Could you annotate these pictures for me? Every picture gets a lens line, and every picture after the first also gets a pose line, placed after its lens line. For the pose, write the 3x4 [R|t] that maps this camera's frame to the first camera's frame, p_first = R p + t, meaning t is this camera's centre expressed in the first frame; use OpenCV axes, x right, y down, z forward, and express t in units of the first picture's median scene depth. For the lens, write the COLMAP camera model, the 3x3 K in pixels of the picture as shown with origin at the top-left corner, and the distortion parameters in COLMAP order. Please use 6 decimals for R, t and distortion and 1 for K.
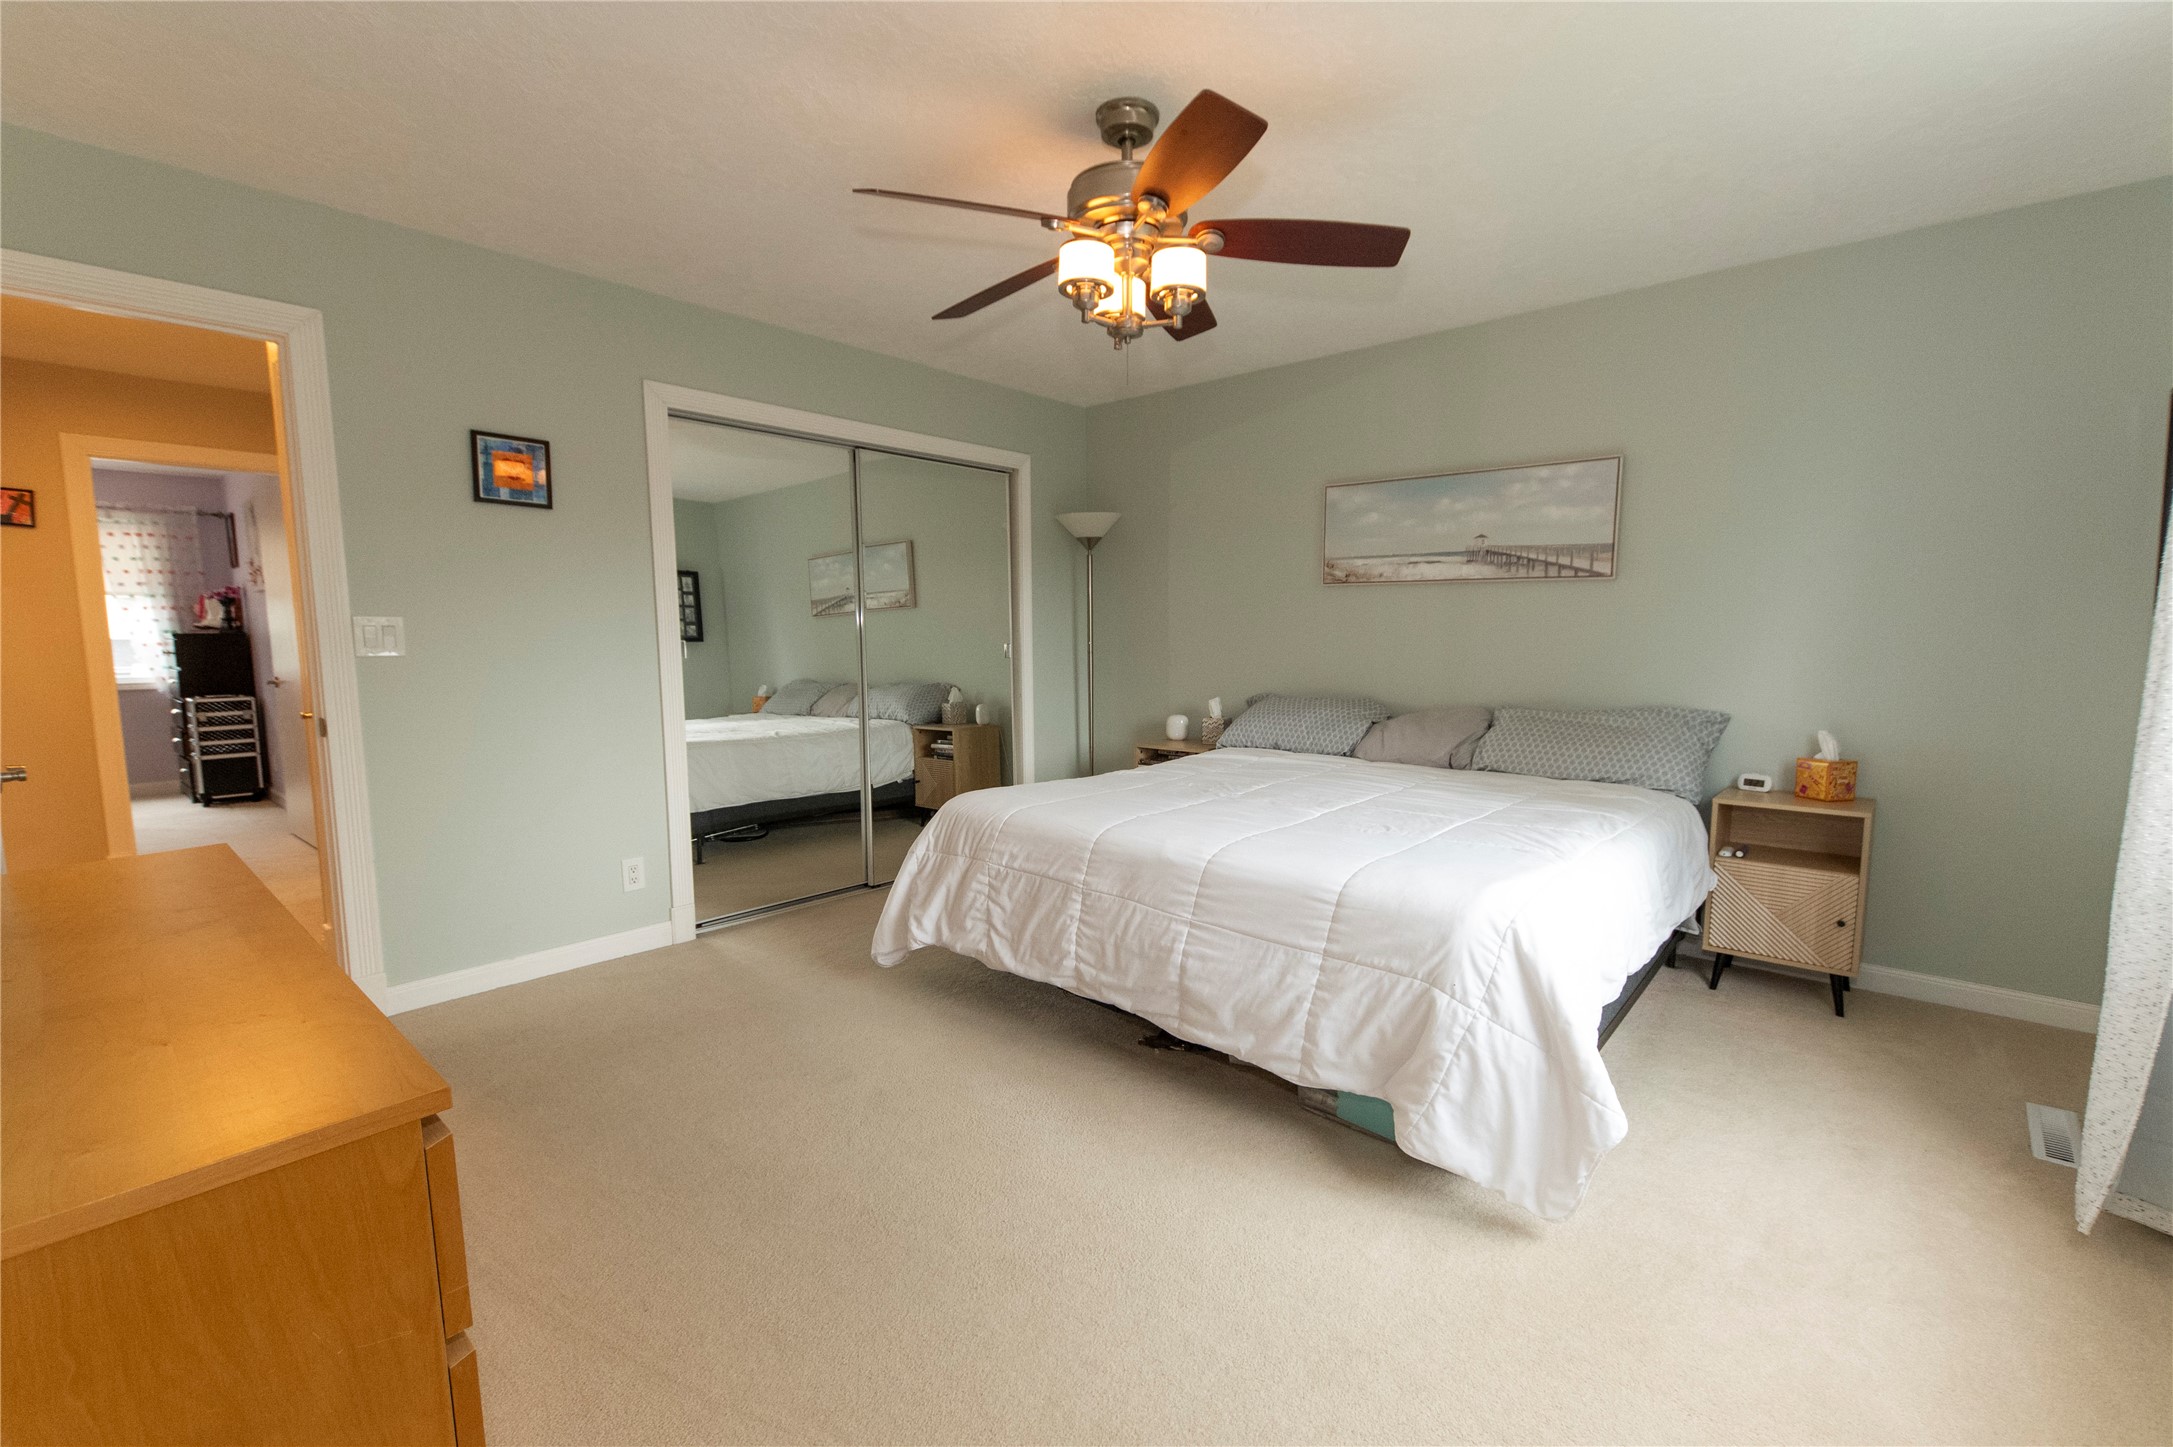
lens RADIAL K [[939.1, 0, 1087.2], [0, 939.1, 728.3], [0, 0, 1]] dist [0.009141, -0.001086]
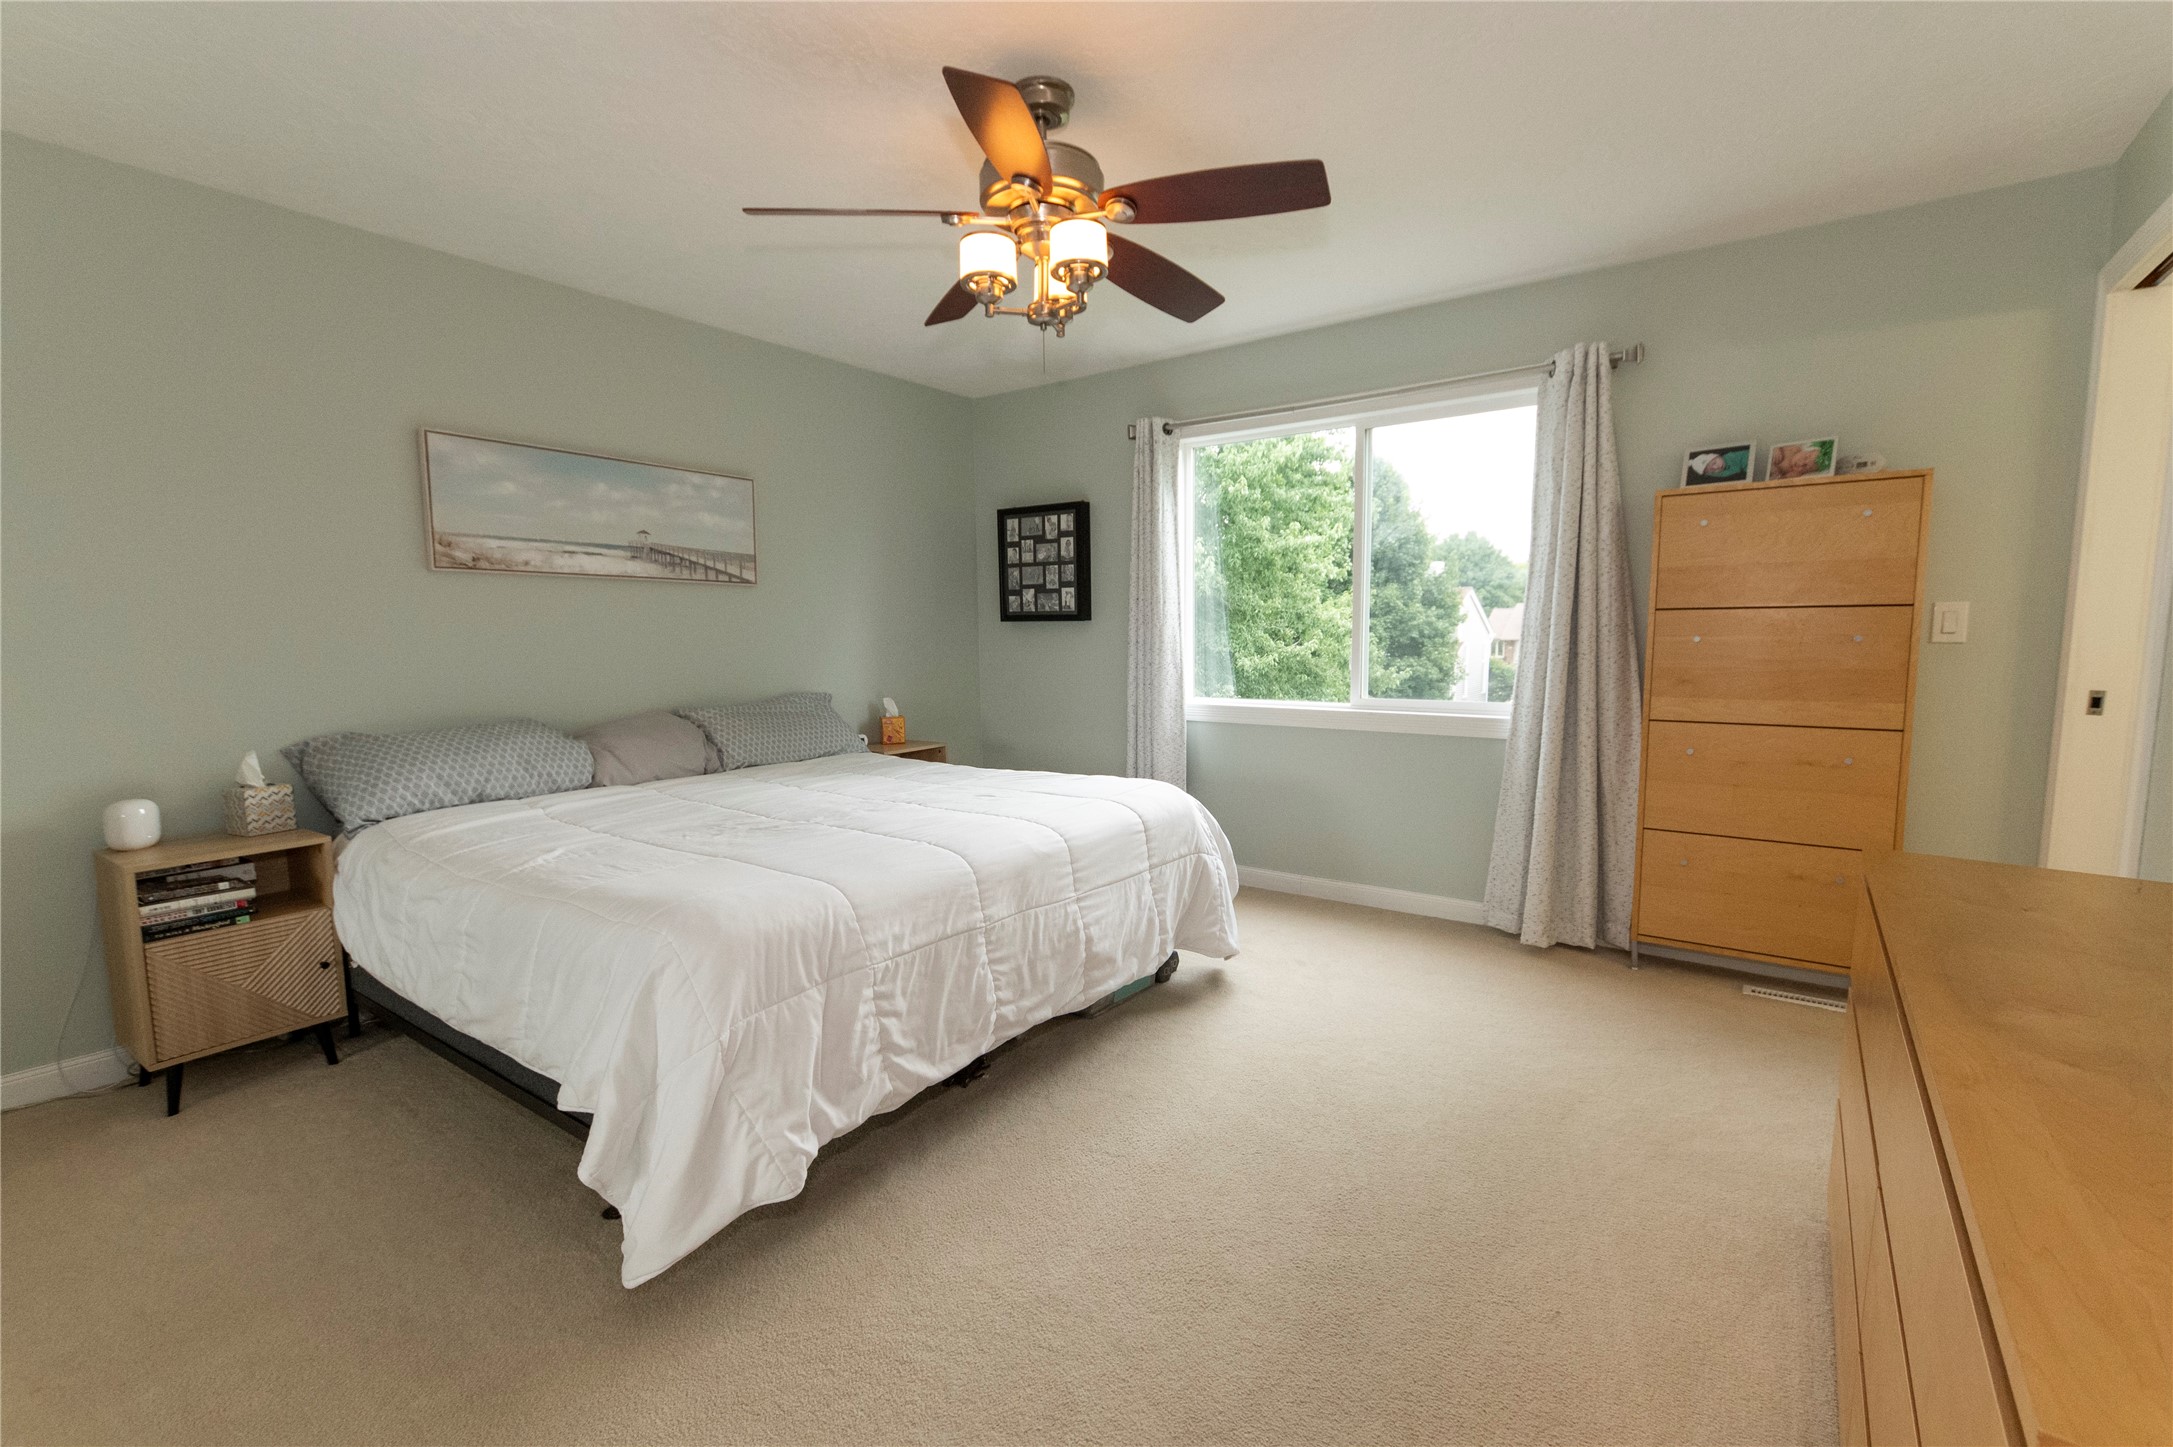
lens RADIAL K [[939.1, 0, 1100.0], [0, 939.1, 727.2], [0, 0, 1]] dist [0.009141, -0.001086]
pose [[-0.098875, -0.101032, 0.989958, -0.754124], [0.112374, 0.987335, 0.111988, -0.083556], [-0.988734, 0.122319, -0.086270, 0.841644]]
